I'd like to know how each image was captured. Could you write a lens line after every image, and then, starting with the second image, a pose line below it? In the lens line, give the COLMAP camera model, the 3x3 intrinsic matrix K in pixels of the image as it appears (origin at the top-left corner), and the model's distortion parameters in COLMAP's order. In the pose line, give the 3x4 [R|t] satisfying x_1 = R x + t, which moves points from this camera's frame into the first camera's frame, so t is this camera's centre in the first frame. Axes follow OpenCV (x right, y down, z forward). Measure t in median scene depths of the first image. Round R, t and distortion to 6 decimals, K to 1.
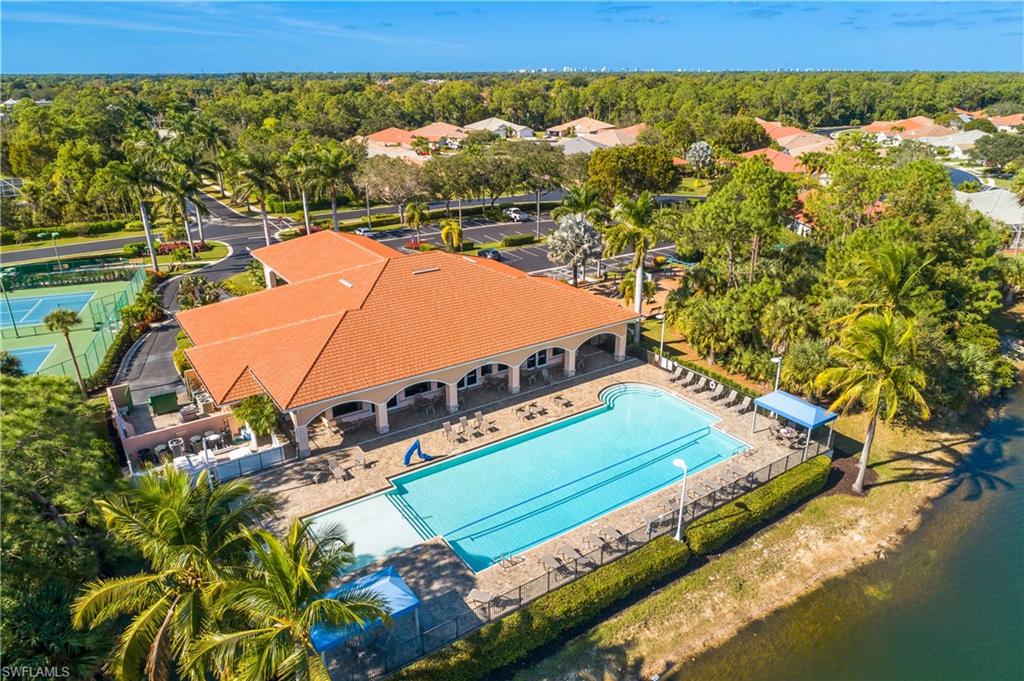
lens RADIAL K [[721.7, 0, 512.0], [0, 721.7, 340.5], [0, 0, 1]] dist [-0.007416, -0.001791]
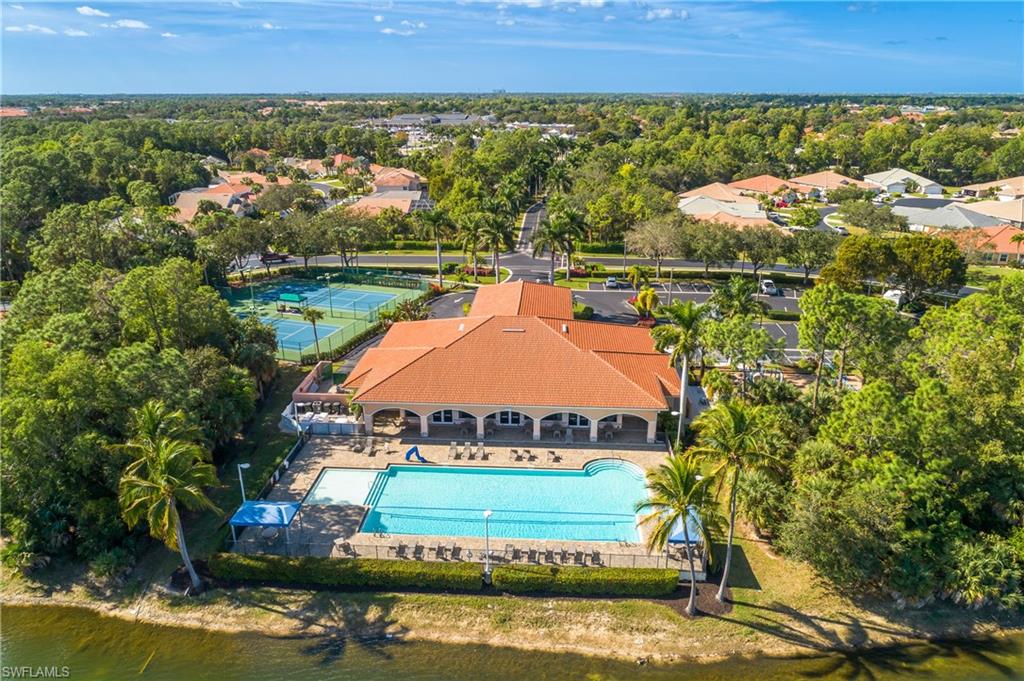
lens RADIAL K [[678.2, 0, 512.0], [0, 678.2, 340.5], [0, 0, 1]] dist [0.002836, 0.003593]
pose [[0.793426, 0.224827, -0.565622, 0.698910], [-0.226150, 0.971647, 0.068985, -0.196974], [0.565095, 0.073181, 0.821774, -0.057499]]
